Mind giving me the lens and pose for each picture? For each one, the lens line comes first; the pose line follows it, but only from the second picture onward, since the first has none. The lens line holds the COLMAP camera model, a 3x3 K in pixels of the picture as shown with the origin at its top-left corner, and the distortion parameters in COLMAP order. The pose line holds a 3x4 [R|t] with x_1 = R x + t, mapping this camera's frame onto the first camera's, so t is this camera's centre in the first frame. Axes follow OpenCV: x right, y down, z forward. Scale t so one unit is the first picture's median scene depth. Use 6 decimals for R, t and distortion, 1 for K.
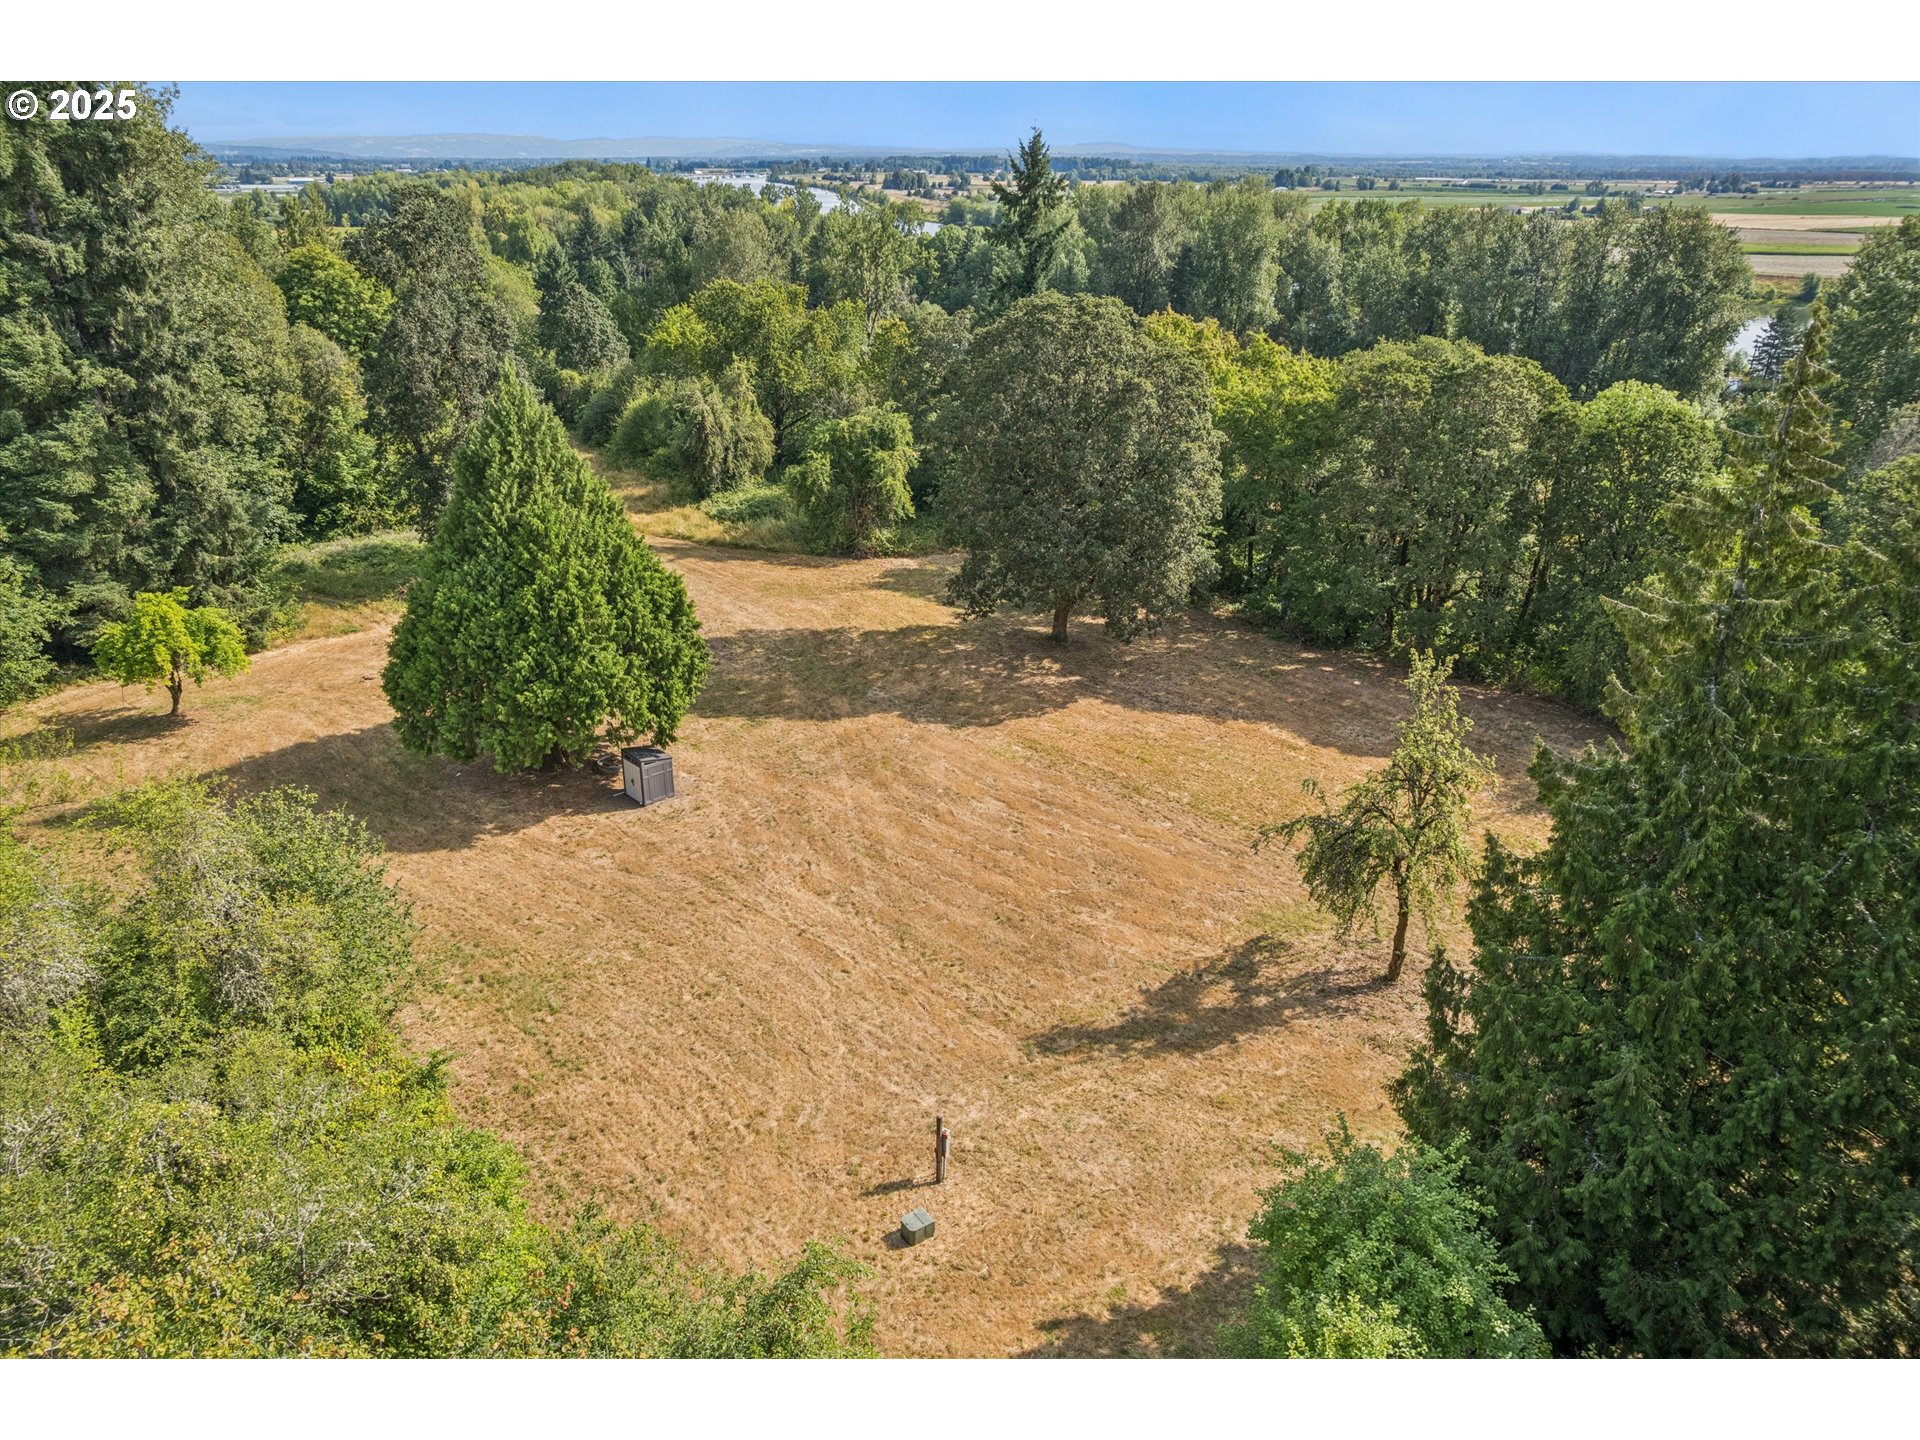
lens RADIAL K [[1228.1, 0, 950.9], [0, 1228.1, 715.7], [0, 0, 1]] dist [-0.080637, 0.074742]
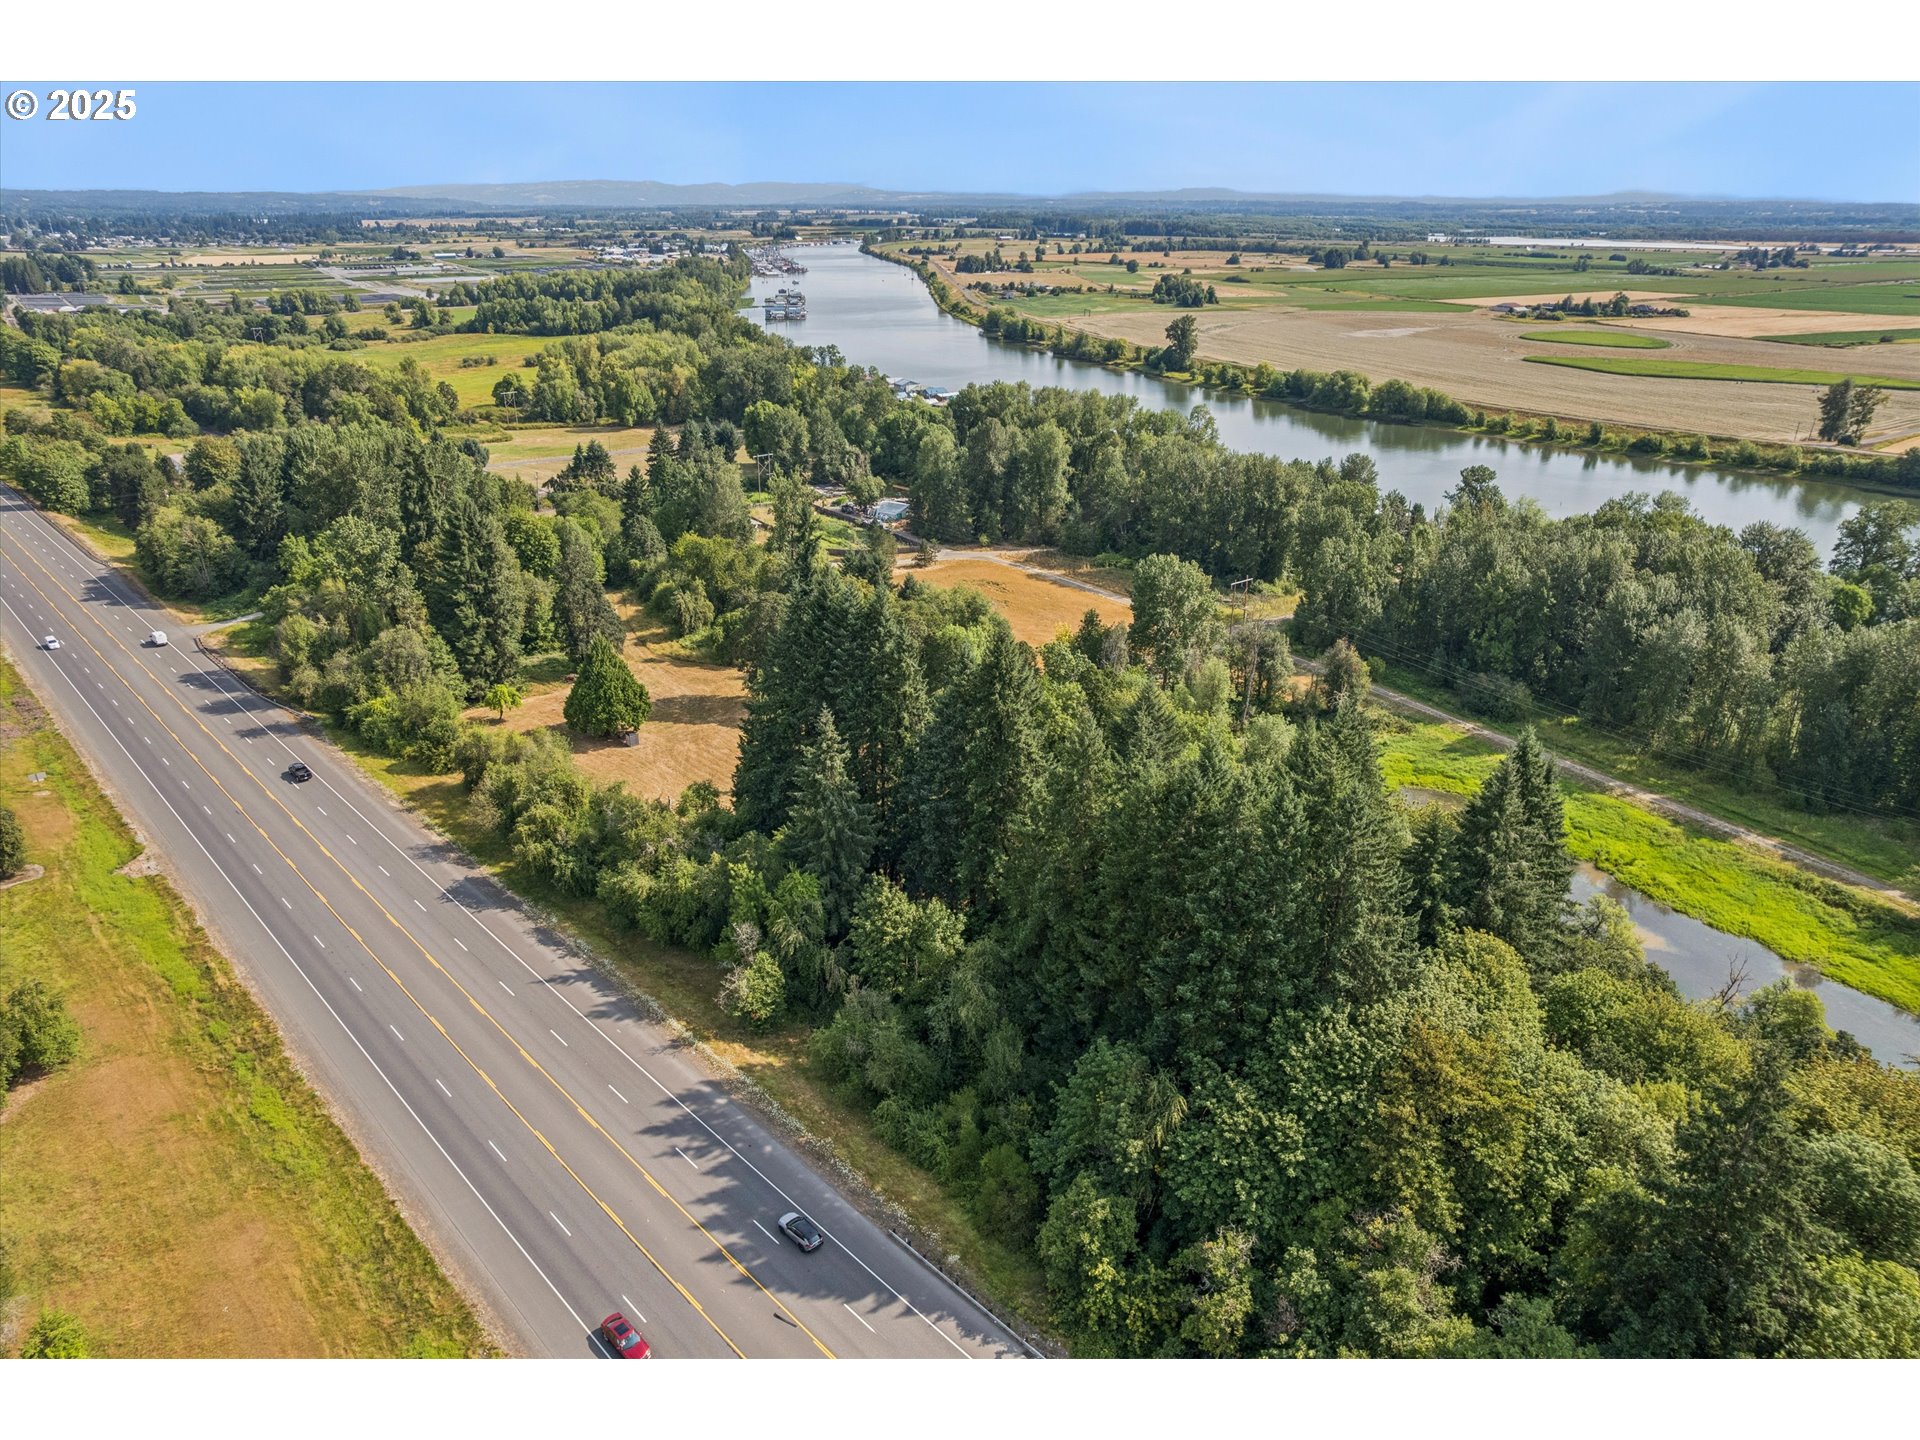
lens RADIAL K [[1228.1, 0, 950.9], [0, 1228.1, 715.7], [0, 0, 1]] dist [-0.080637, 0.074742]
pose [[0.996740, 0.026983, -0.076038, 0.594830], [-0.029221, 0.999167, -0.028473, 0.033738], [0.075207, 0.030602, 0.996698, -1.568054]]
